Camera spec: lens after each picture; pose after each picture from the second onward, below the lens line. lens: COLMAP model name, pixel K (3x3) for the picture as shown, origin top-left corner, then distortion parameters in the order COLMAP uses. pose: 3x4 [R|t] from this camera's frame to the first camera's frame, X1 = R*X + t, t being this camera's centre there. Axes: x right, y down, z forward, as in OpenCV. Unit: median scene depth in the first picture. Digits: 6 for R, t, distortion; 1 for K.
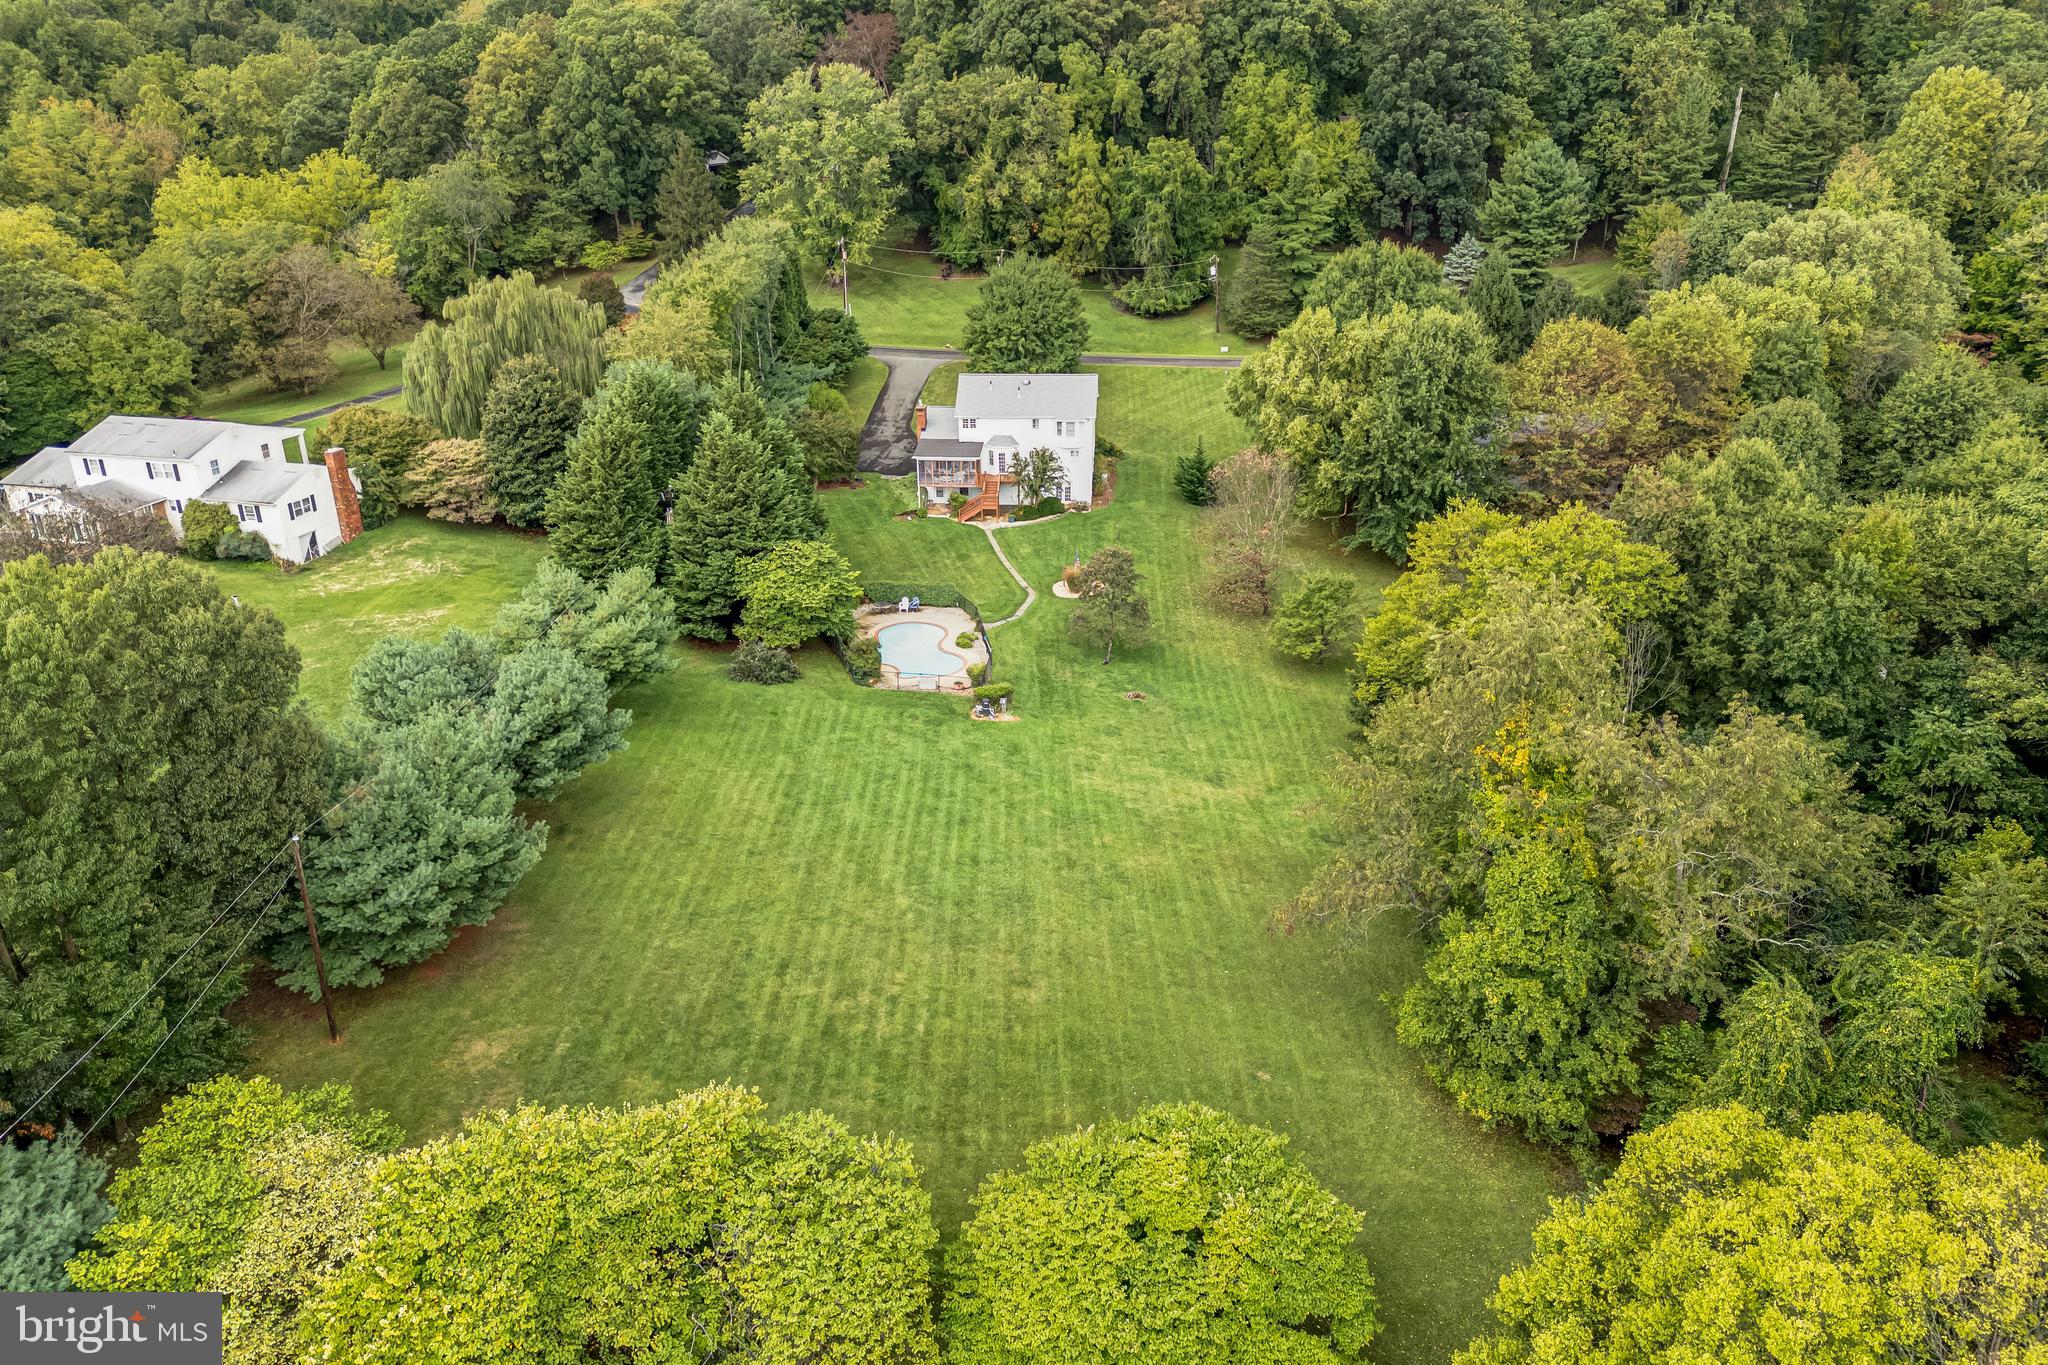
lens RADIAL K [[1427.8, 0, 1018.7], [0, 1427.8, 697.8], [0, 0, 1]] dist [0.075683, -0.075528]
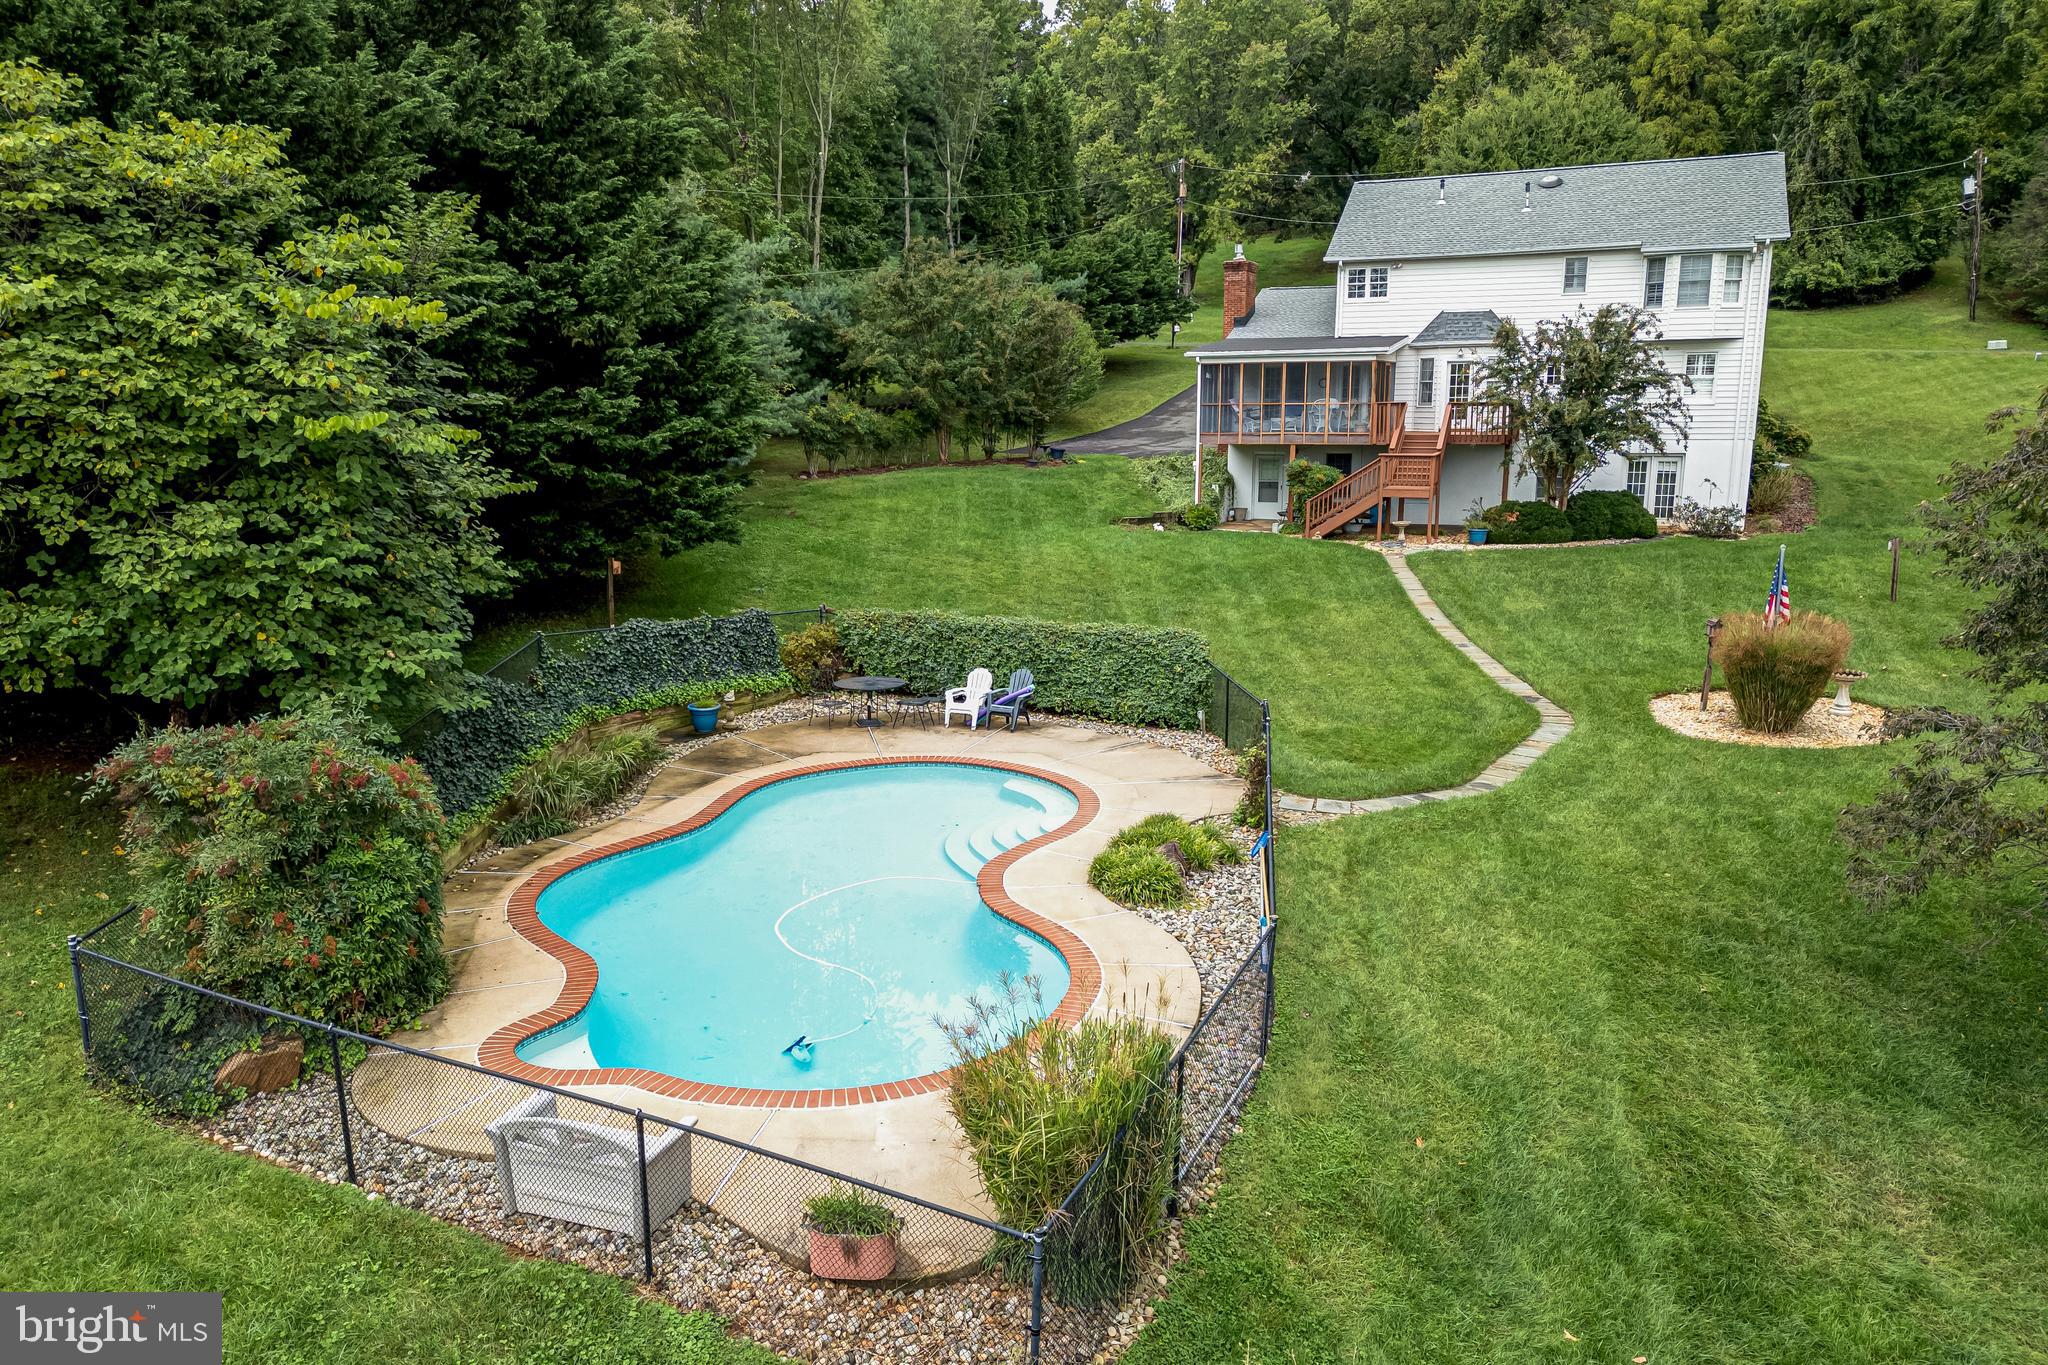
lens RADIAL K [[1427.8, 0, 1022.7], [0, 1427.8, 683.6], [0, 0, 1]] dist [0.075683, -0.075528]
pose [[0.950879, 0.065998, -0.302445, -0.002261], [-0.126940, 0.974219, -0.186506, -0.022855], [0.282339, 0.215737, 0.934742, 0.696862]]
